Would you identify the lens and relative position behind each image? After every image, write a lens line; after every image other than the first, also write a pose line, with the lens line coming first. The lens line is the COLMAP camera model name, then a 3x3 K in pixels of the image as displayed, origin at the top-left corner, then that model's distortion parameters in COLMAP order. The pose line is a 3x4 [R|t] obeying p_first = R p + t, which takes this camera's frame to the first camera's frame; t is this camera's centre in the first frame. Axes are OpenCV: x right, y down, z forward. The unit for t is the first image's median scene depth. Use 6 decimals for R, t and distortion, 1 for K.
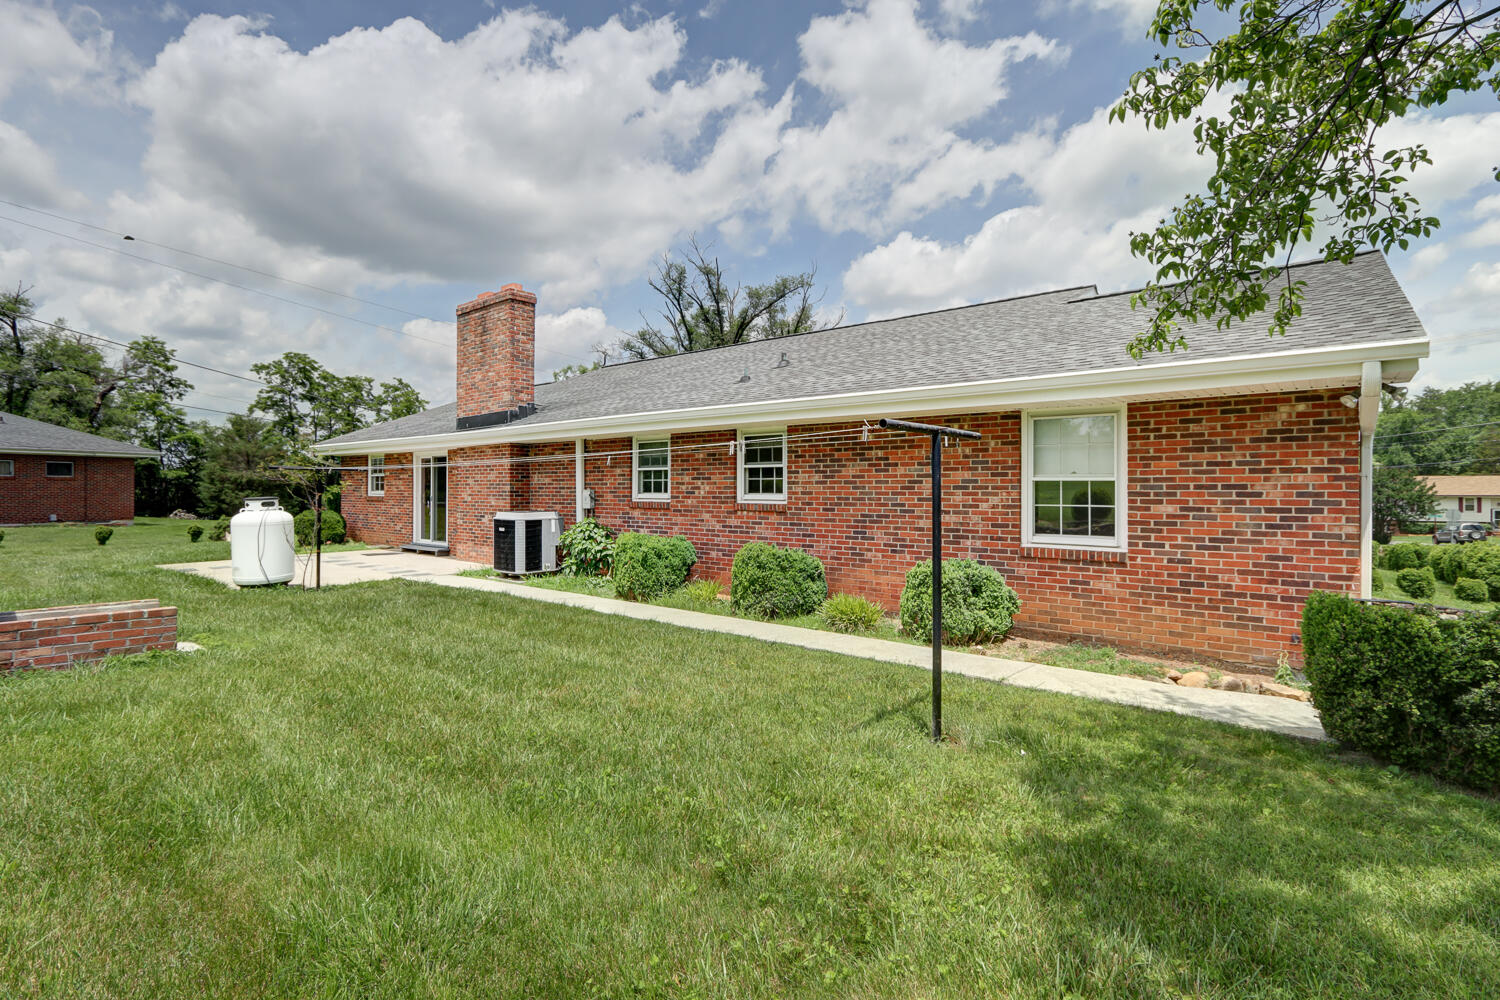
lens RADIAL K [[693.9, 0, 749.9], [0, 693.9, 498.6], [0, 0, 1]] dist [-0.000028, 0.000009]
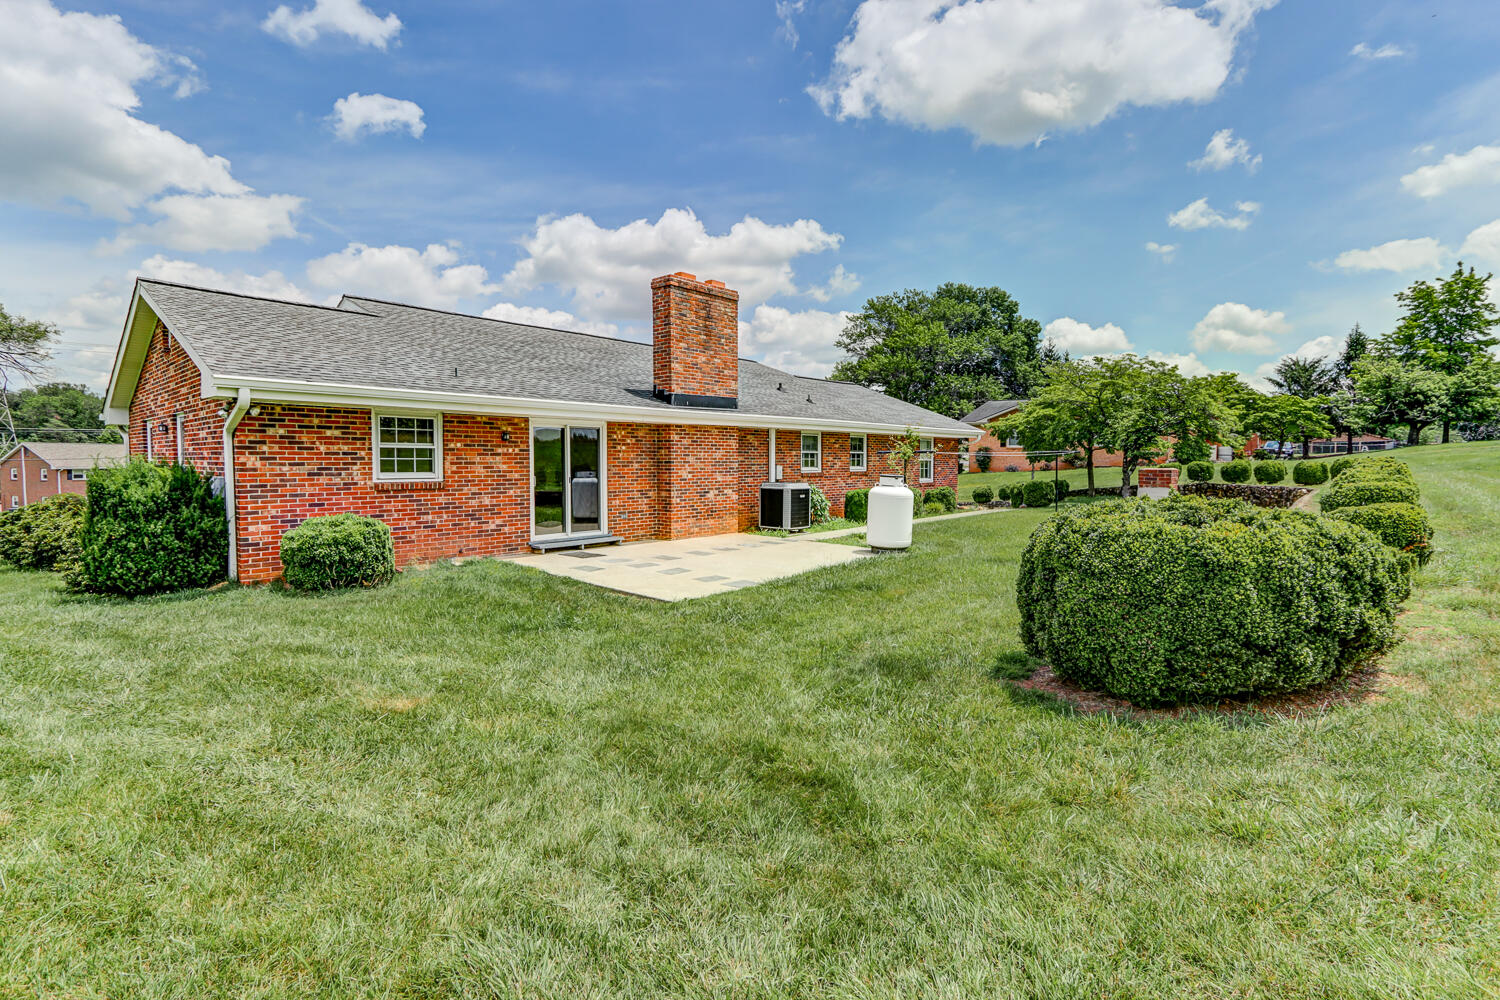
lens RADIAL K [[708.1, 0, 731.5], [0, 708.1, 492.5], [0, 0, 1]] dist [0.003206, 0.000234]
pose [[0.052513, -0.059431, 0.996850, -1.544499], [0.001628, 0.998231, 0.059428, -0.040576], [-0.998619, -0.001498, 0.052517, 0.953071]]
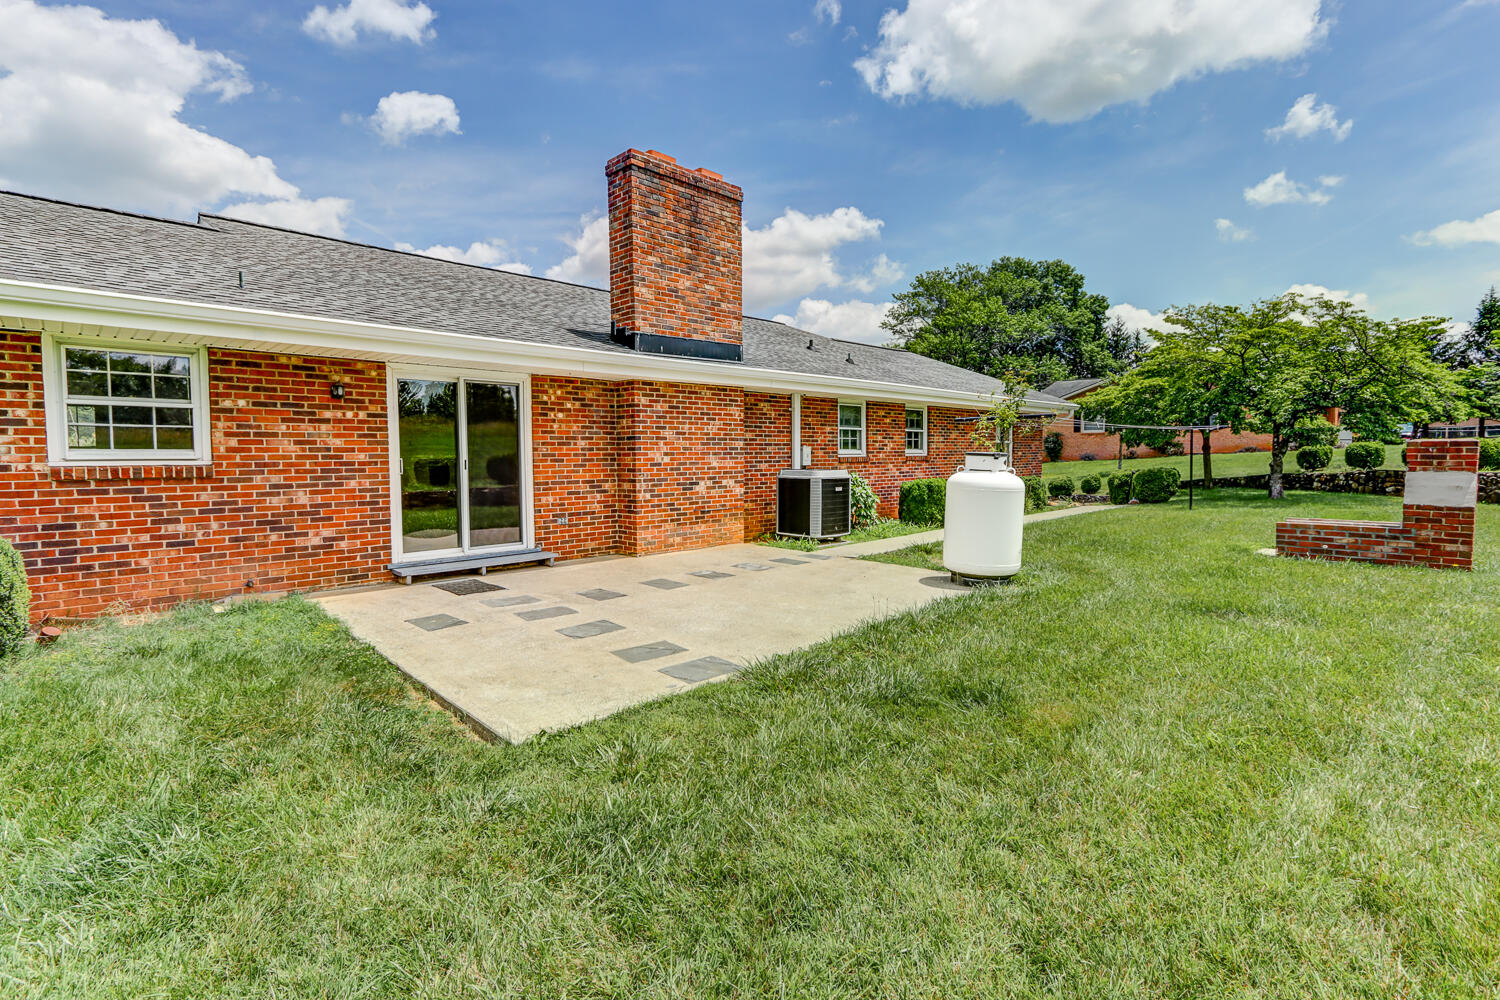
lens RADIAL K [[708.1, 0, 731.5], [0, 708.1, 492.5], [0, 0, 1]] dist [0.003206, 0.000234]
pose [[0.112548, -0.067225, 0.991370, -1.163328], [0.009626, 0.997736, 0.066563, -0.014285], [-0.993600, 0.002051, 0.112941, 0.926302]]
